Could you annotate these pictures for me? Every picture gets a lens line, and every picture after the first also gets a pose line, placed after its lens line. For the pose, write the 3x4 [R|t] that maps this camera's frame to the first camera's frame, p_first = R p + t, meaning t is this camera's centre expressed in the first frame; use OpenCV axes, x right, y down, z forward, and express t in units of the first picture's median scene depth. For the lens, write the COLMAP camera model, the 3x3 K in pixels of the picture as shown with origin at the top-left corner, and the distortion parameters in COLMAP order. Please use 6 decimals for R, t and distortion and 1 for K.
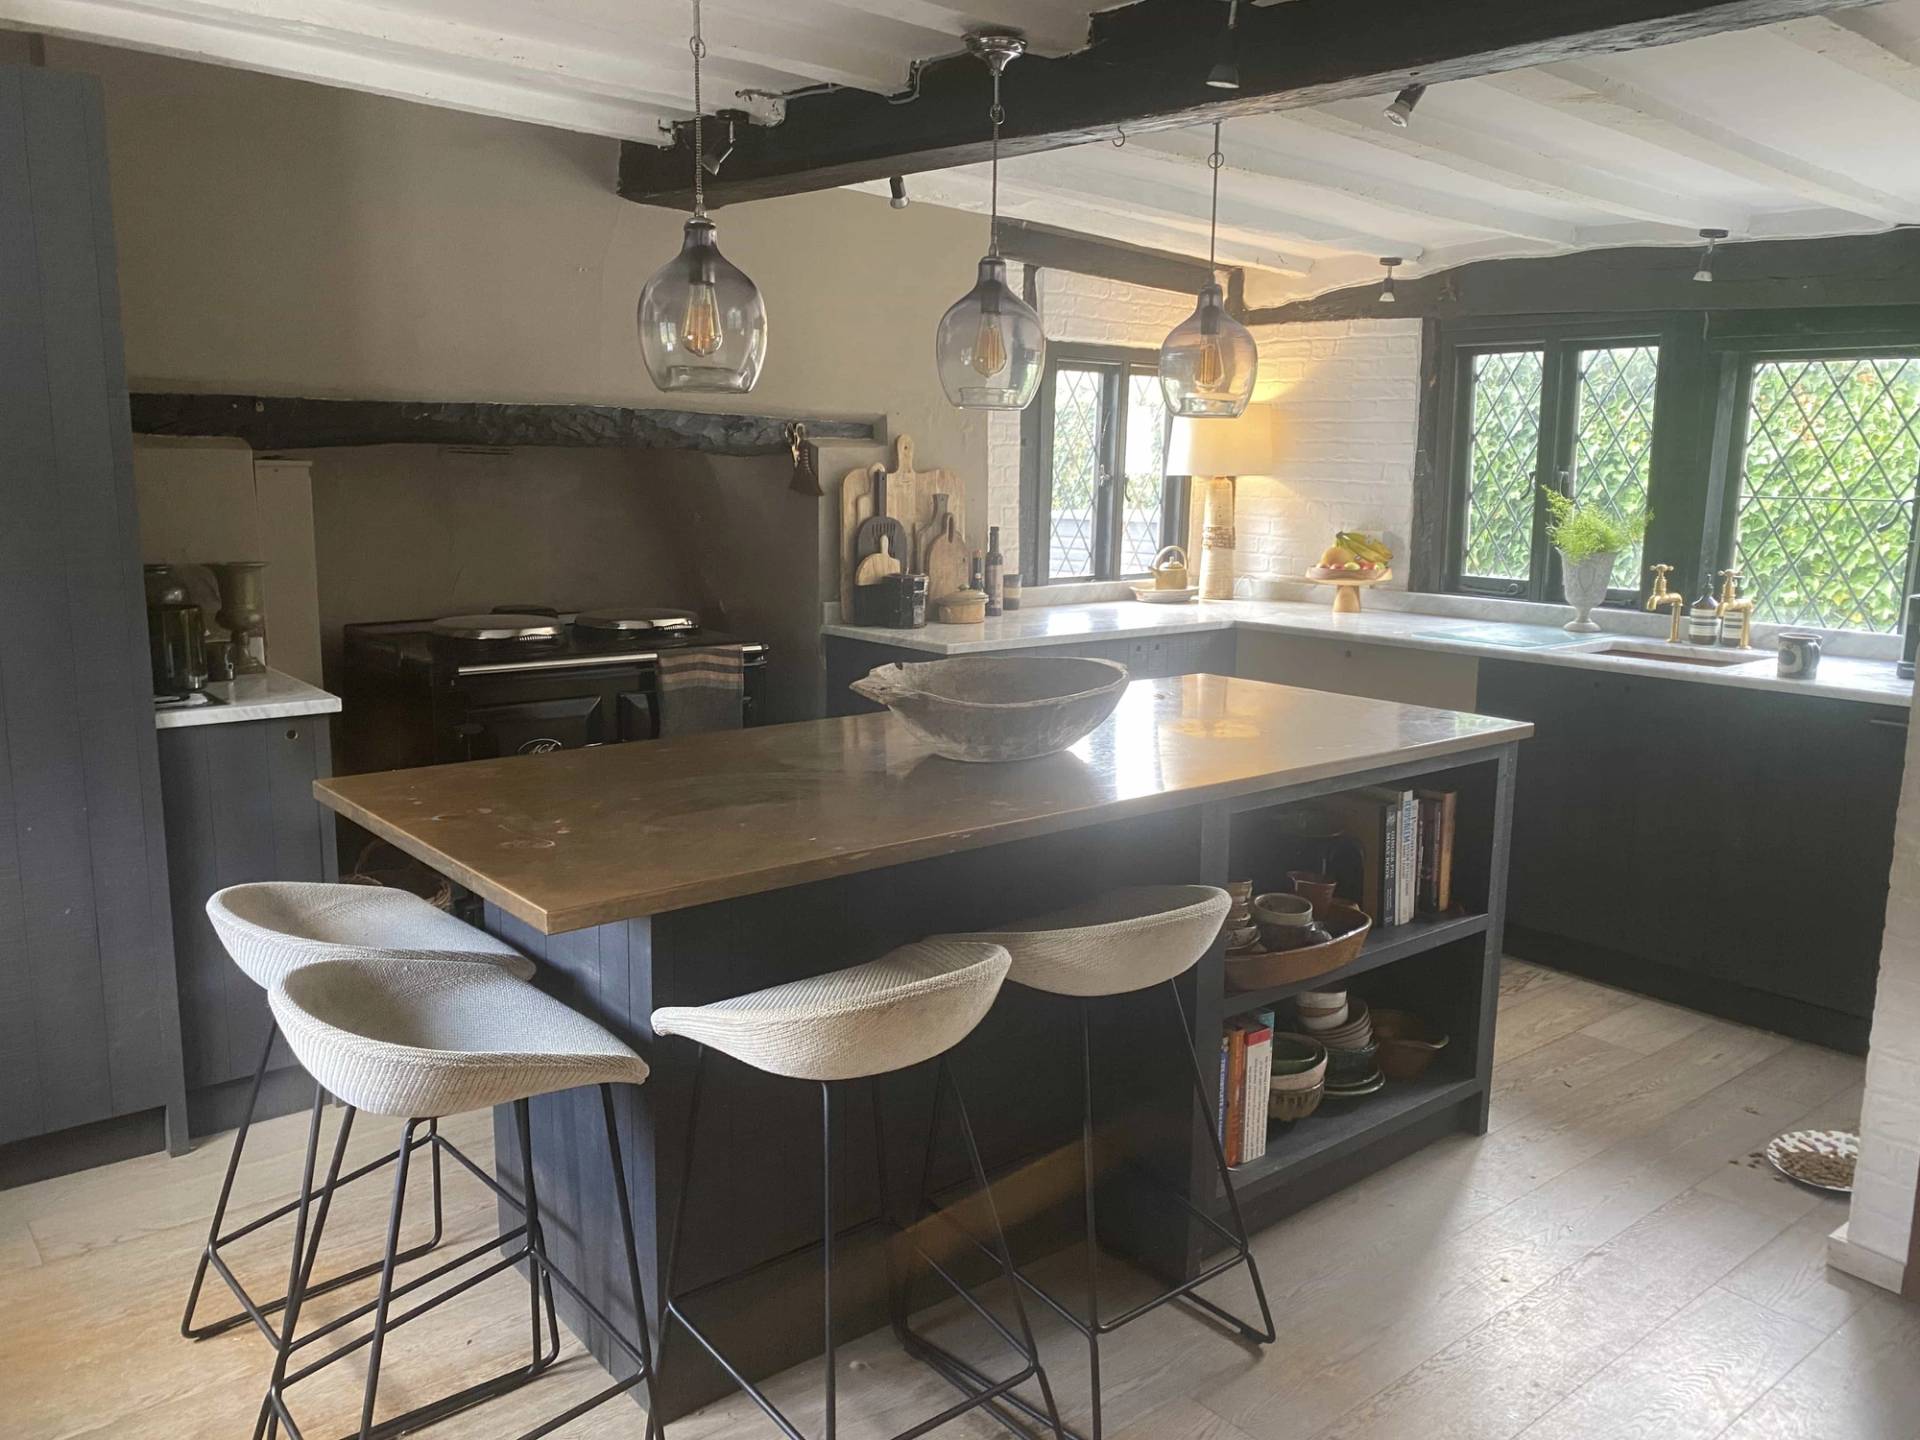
lens RADIAL K [[1461.9, 0, 962.9], [0, 1461.9, 718.6], [0, 0, 1]] dist [0.026992, -0.016719]
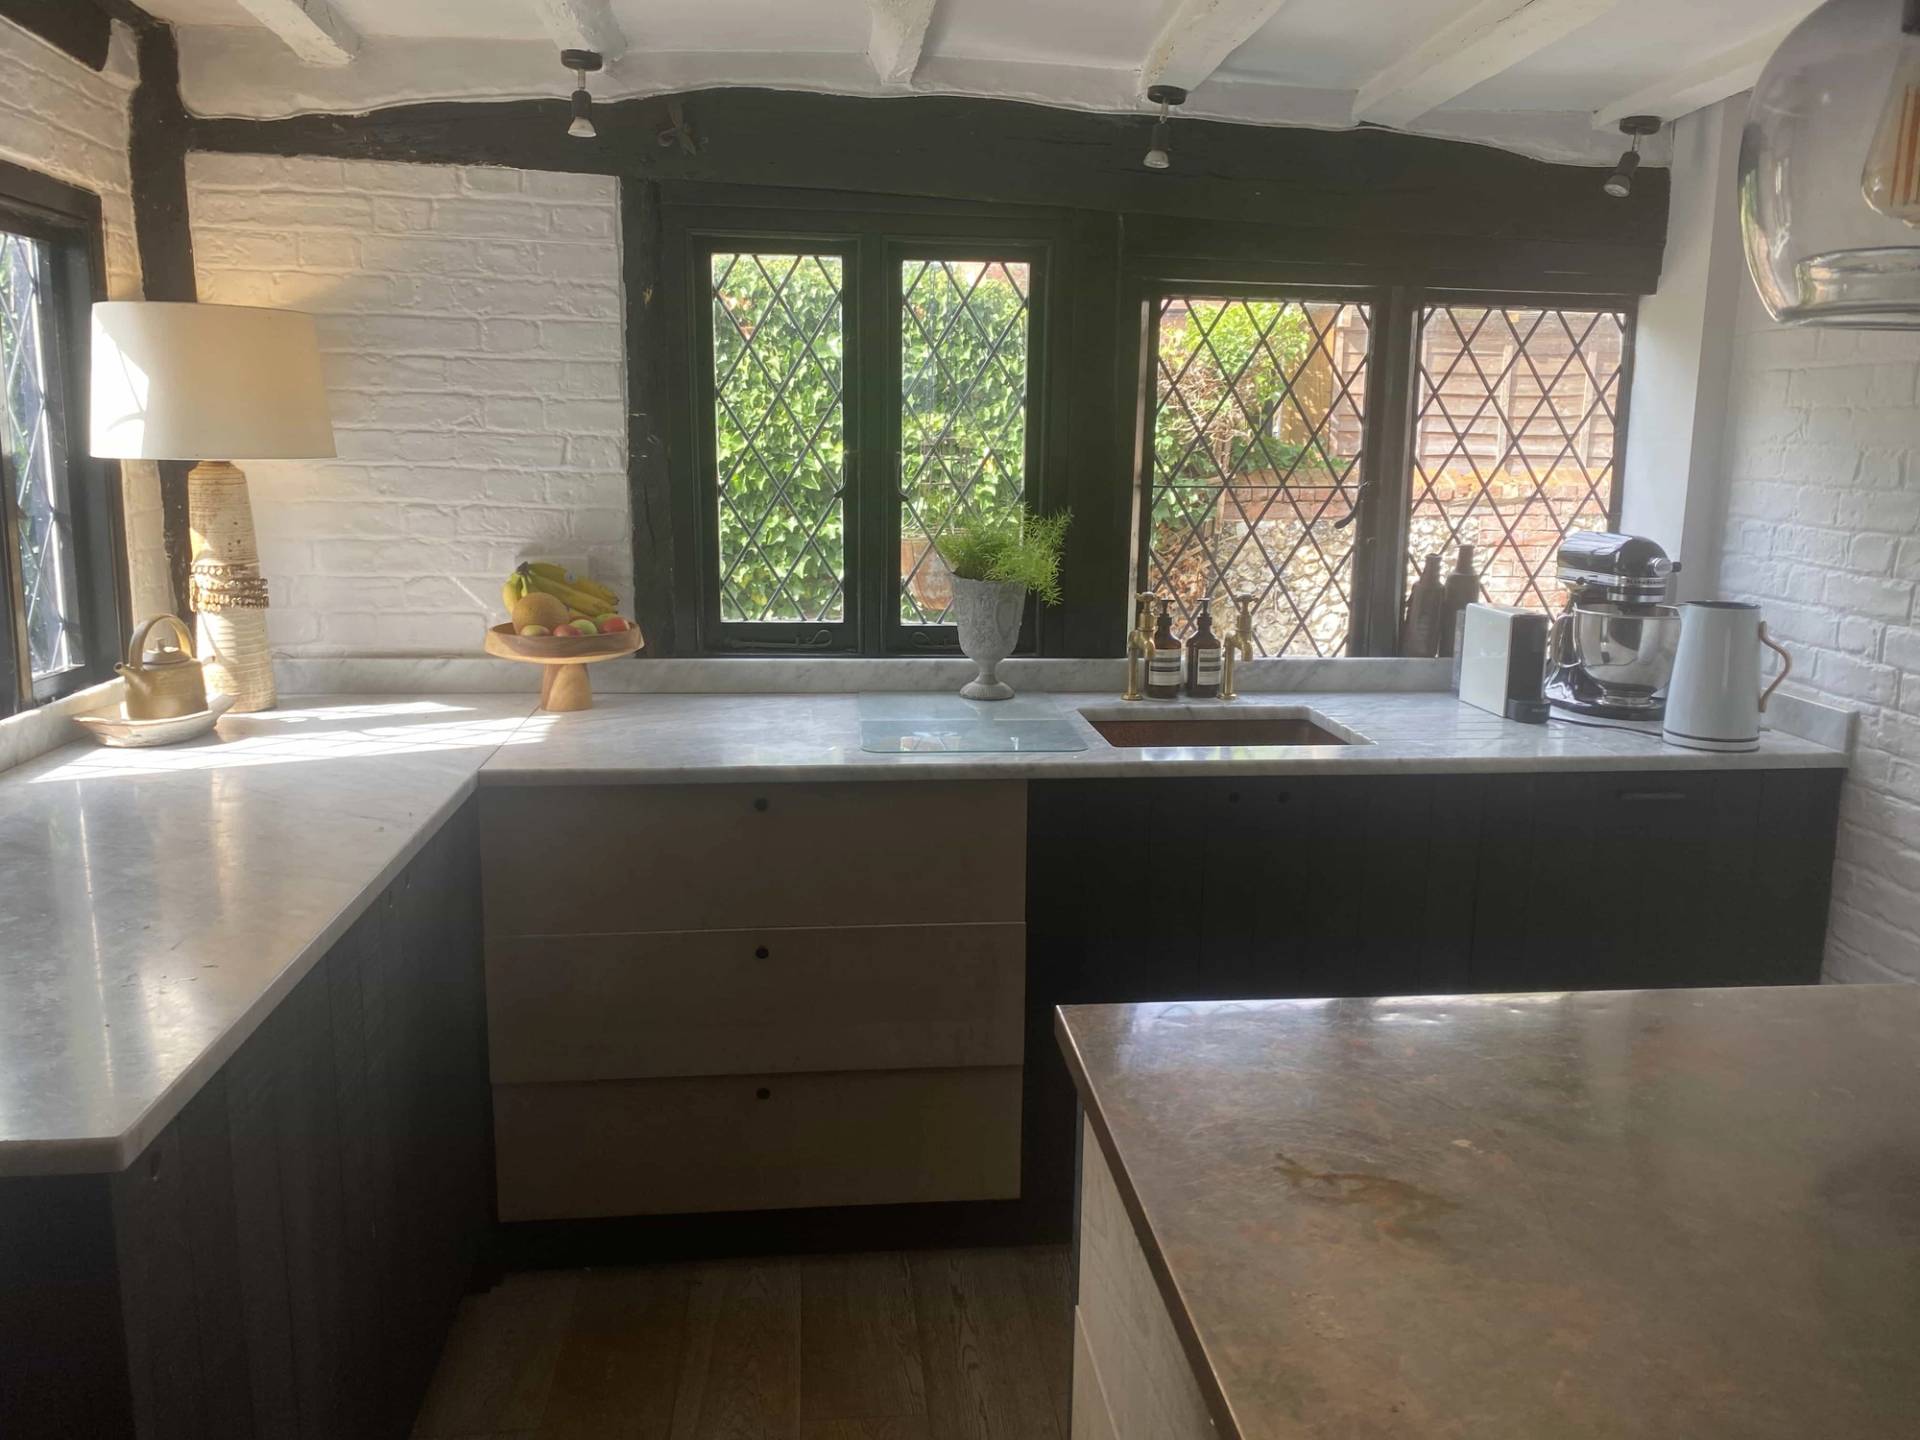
lens RADIAL K [[1461.9, 0, 956.0], [0, 1461.9, 704.2], [0, 0, 1]] dist [0.026992, -0.016719]
pose [[0.552469, -0.156230, 0.818761, -0.110621], [0.138631, 0.985819, 0.094563, -0.110662], [-0.821924, 0.061263, 0.566293, 0.596299]]
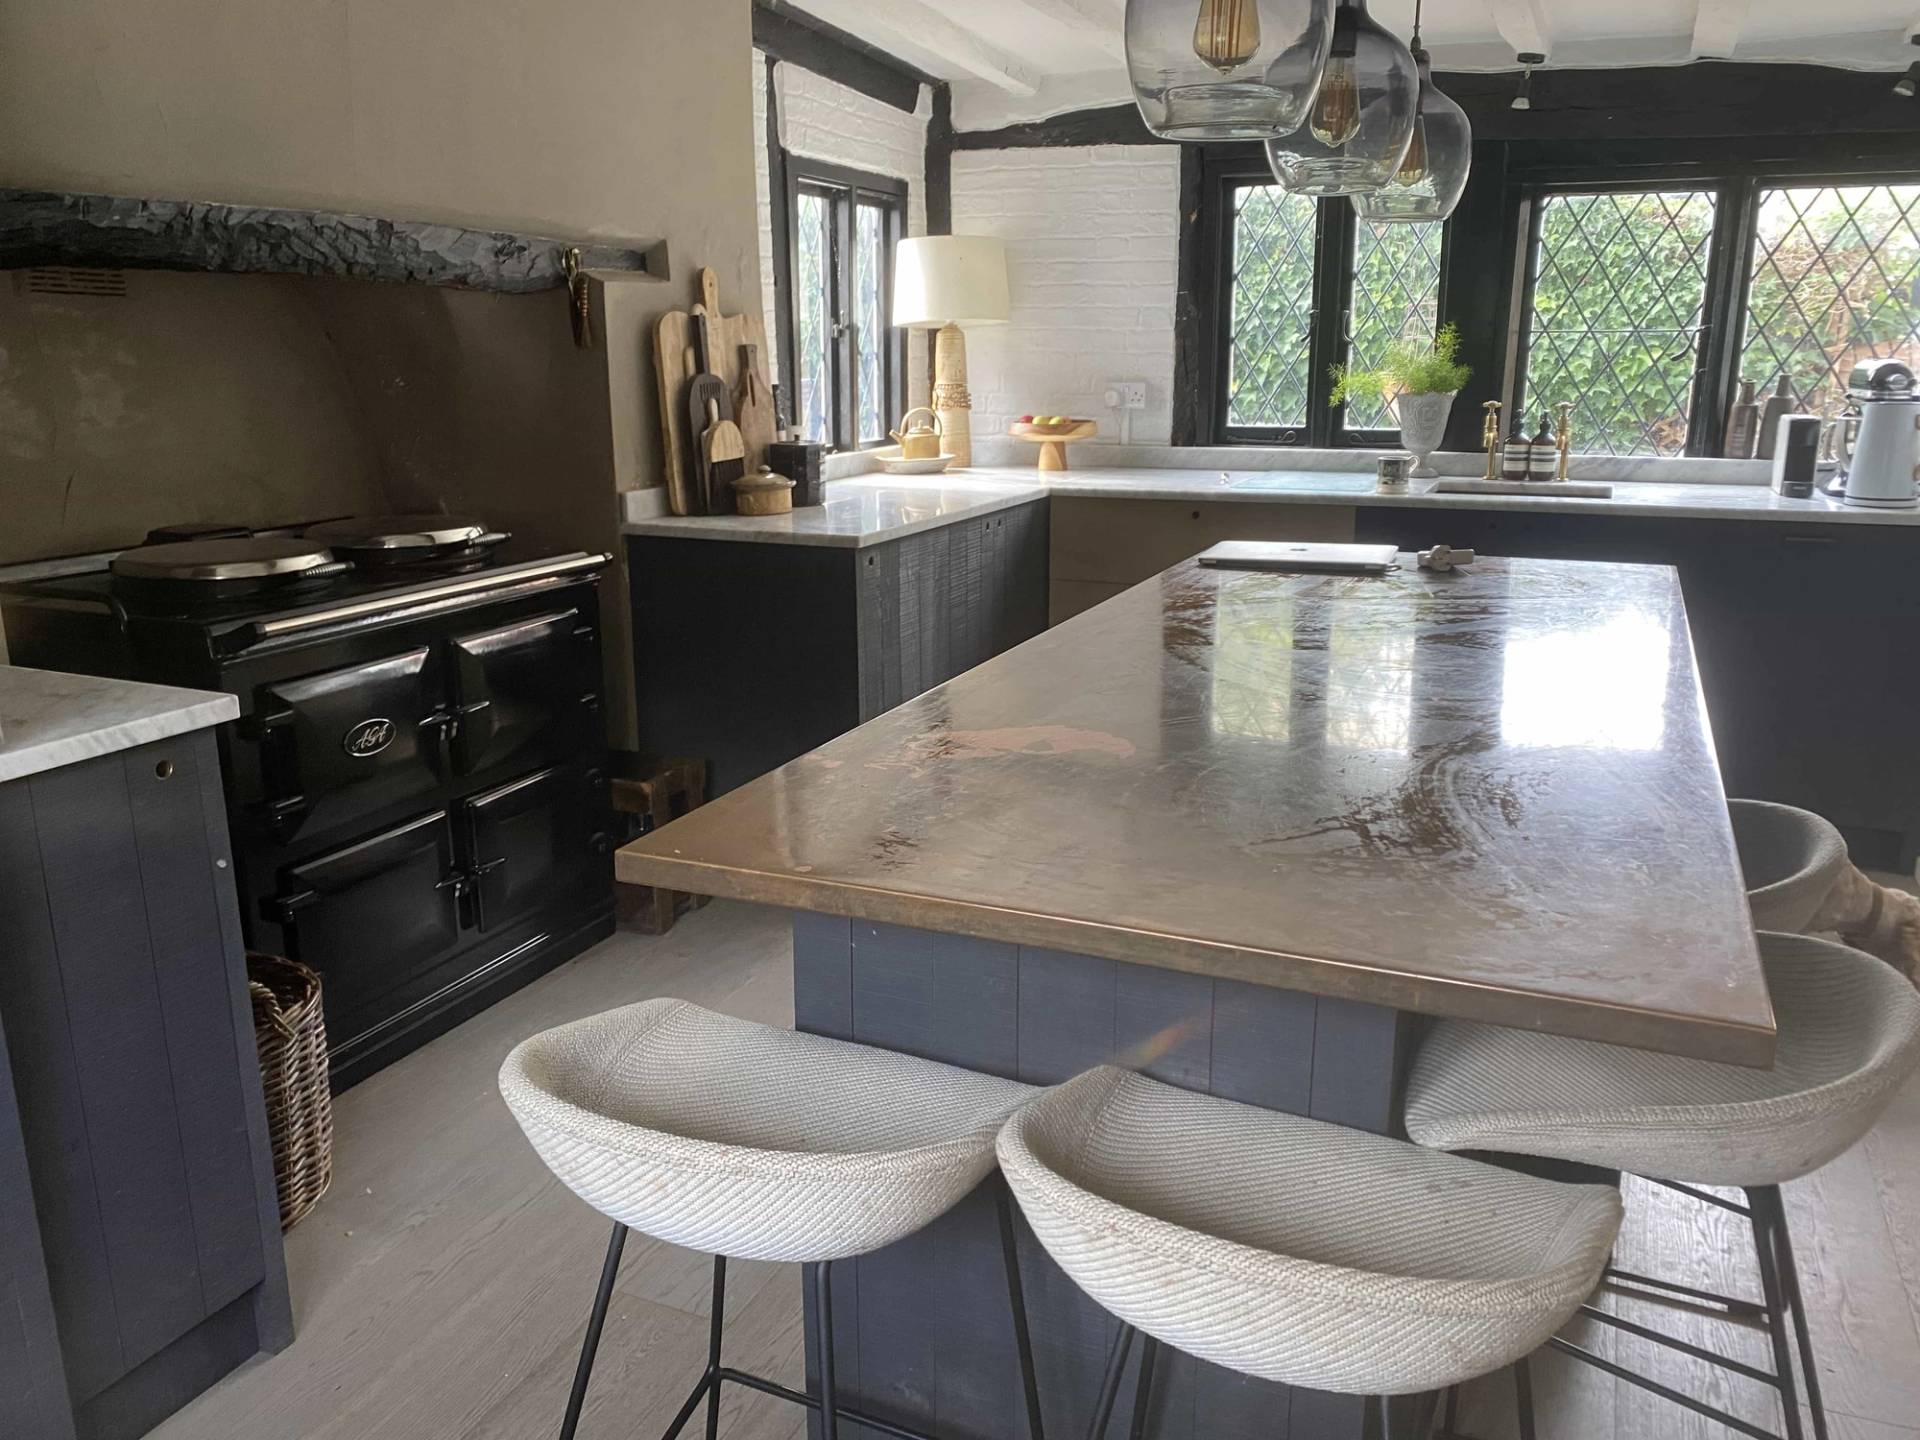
lens RADIAL K [[1461.9, 0, 953.6], [0, 1461.9, 722.6], [0, 0, 1]] dist [0.026992, -0.016719]
pose [[0.889654, -0.131261, 0.437362, -0.271106], [0.093963, 0.989921, 0.105961, -0.024445], [-0.446862, -0.053172, 0.893021, 0.221527]]
